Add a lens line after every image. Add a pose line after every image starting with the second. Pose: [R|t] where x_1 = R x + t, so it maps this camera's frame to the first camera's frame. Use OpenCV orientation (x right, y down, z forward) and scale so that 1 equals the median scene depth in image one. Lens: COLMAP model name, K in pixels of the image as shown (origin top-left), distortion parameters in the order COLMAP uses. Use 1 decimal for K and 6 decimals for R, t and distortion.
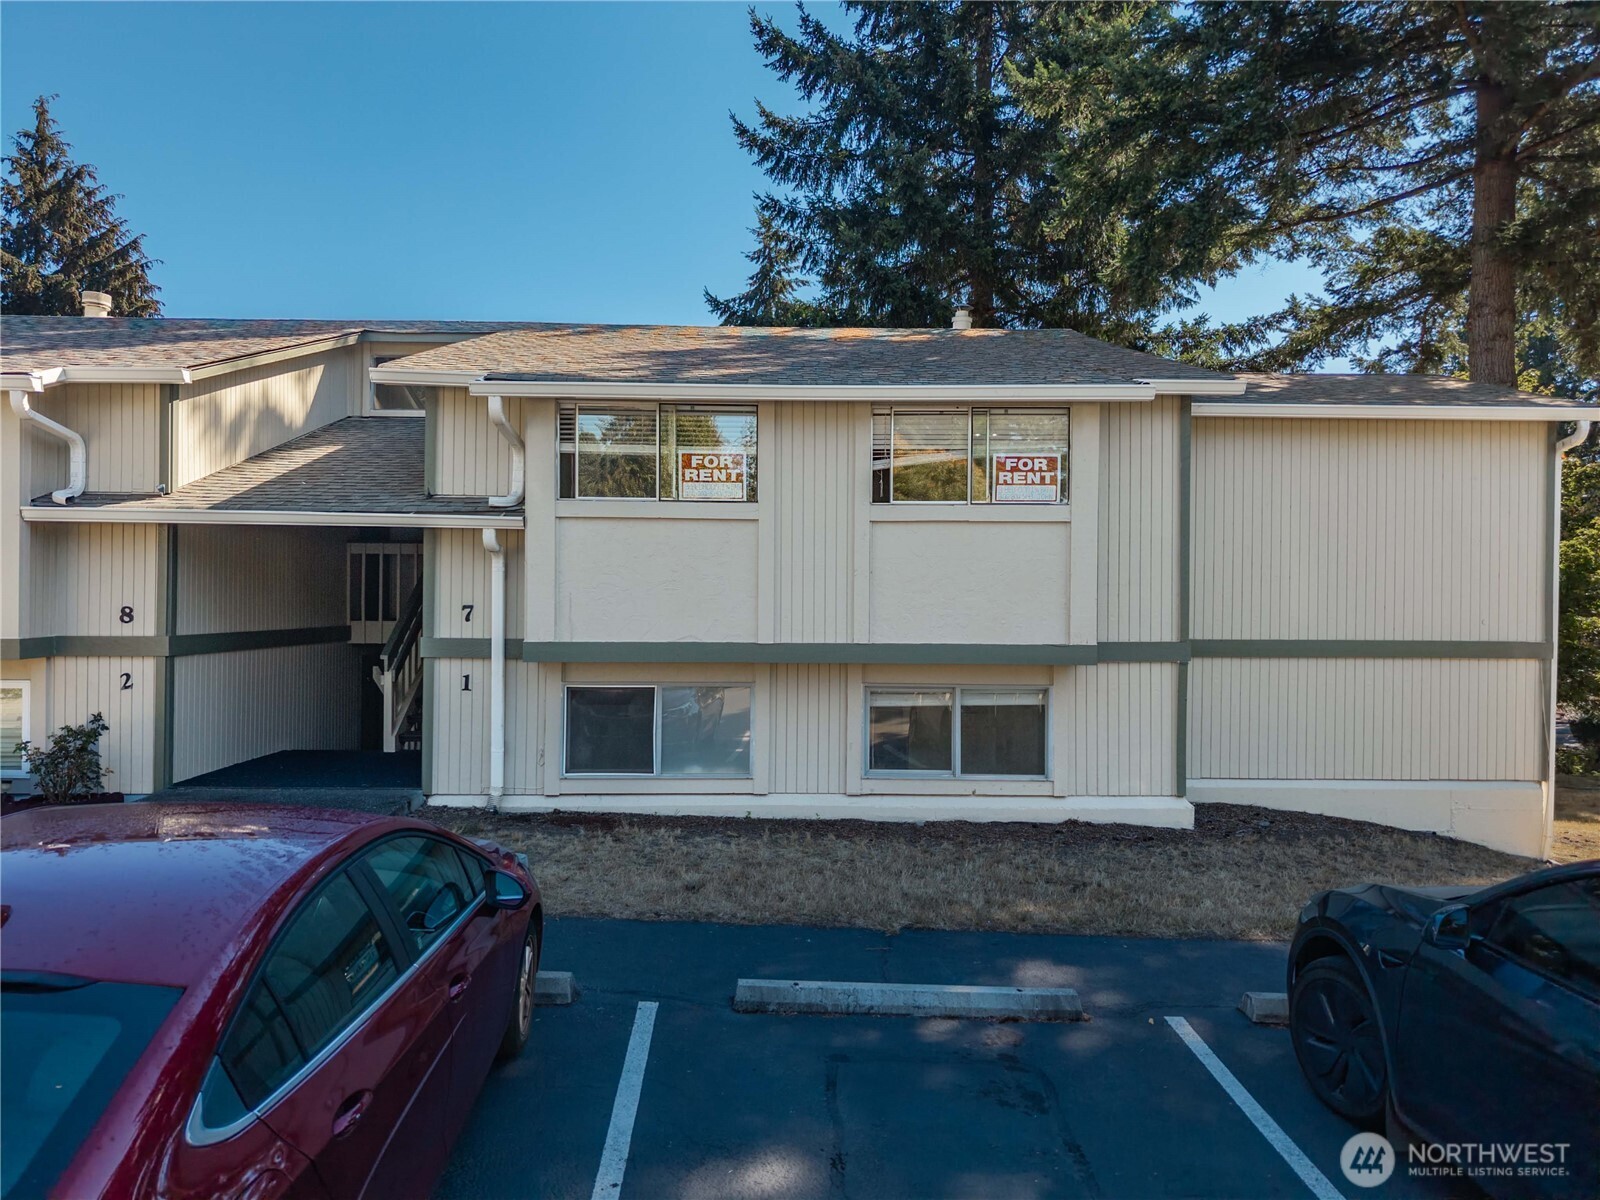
lens RADIAL K [[1015.3, 0, 800.0], [0, 1015.3, 600.0], [0, 0, 1]] dist [0.035473, -0.027322]
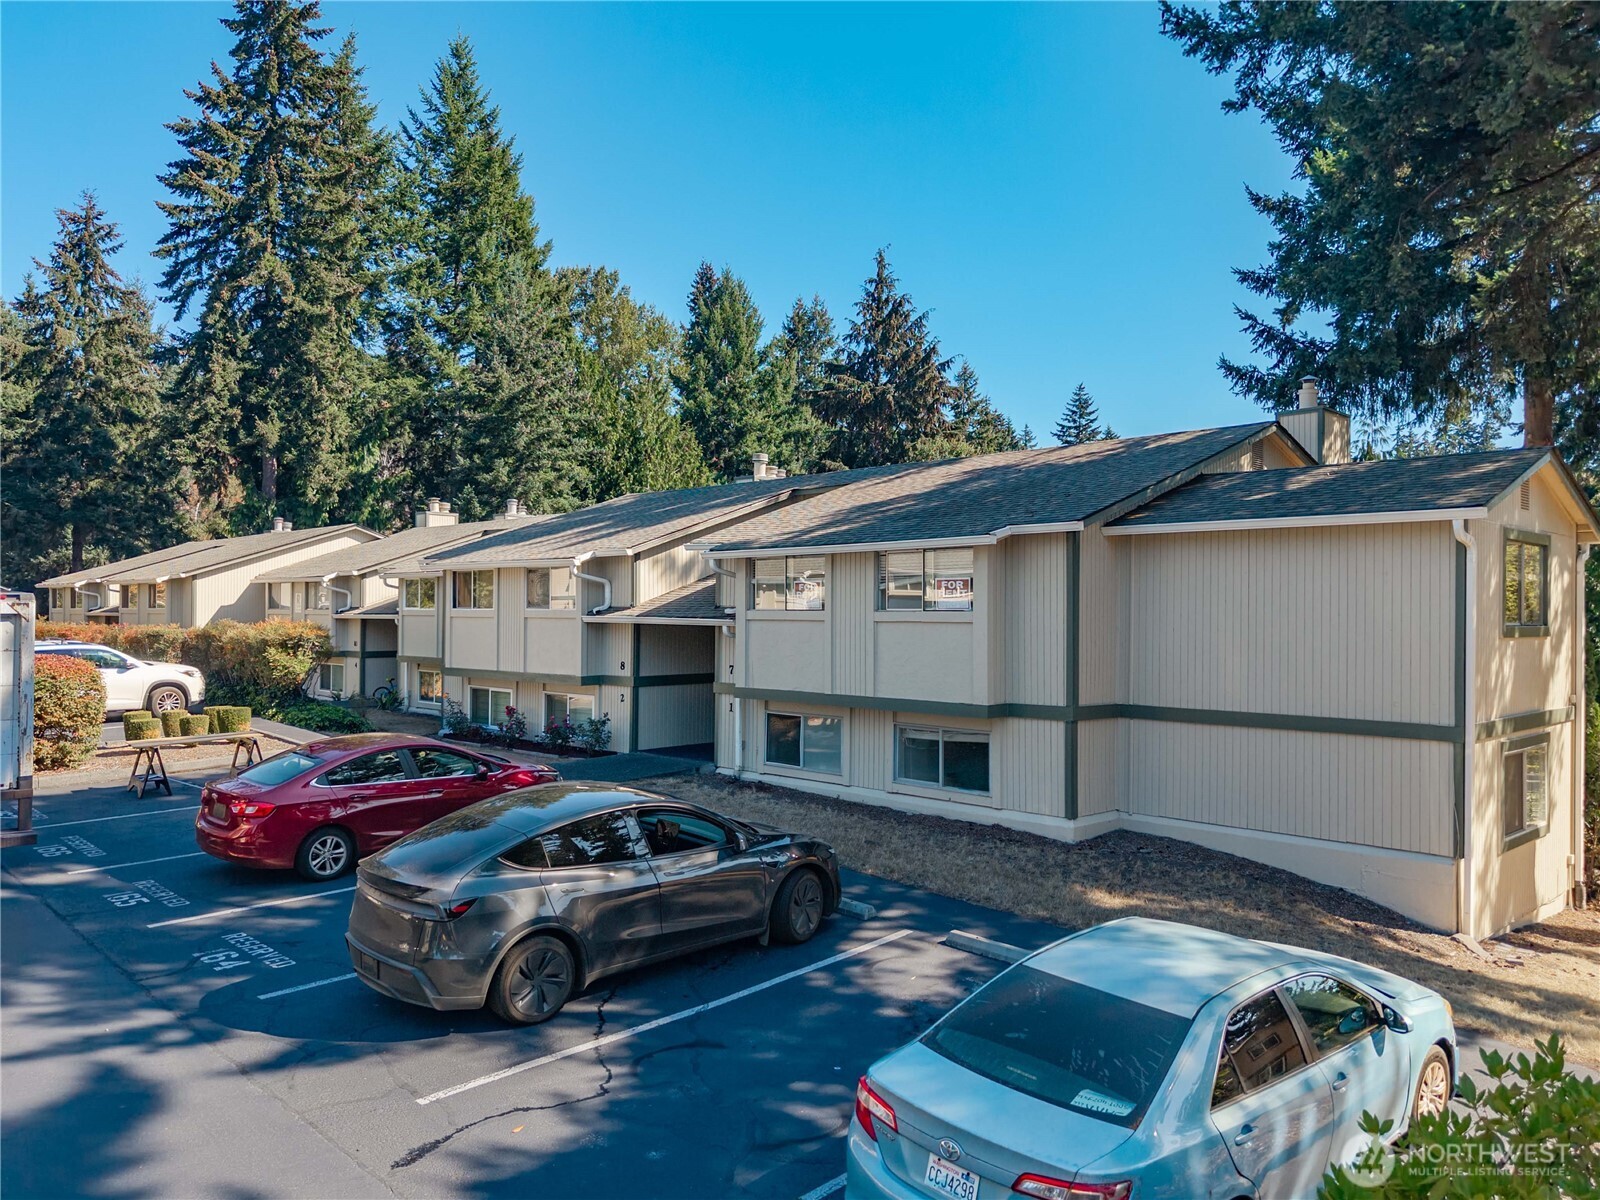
lens RADIAL K [[1015.3, 0, 800.0], [0, 1015.3, 600.0], [0, 0, 1]] dist [0.035473, -0.027322]
pose [[0.730388, -0.017698, -0.682803, 1.033715], [-0.000889, 0.999639, -0.026861, -0.065243], [0.683032, 0.020226, 0.730108, -0.259441]]
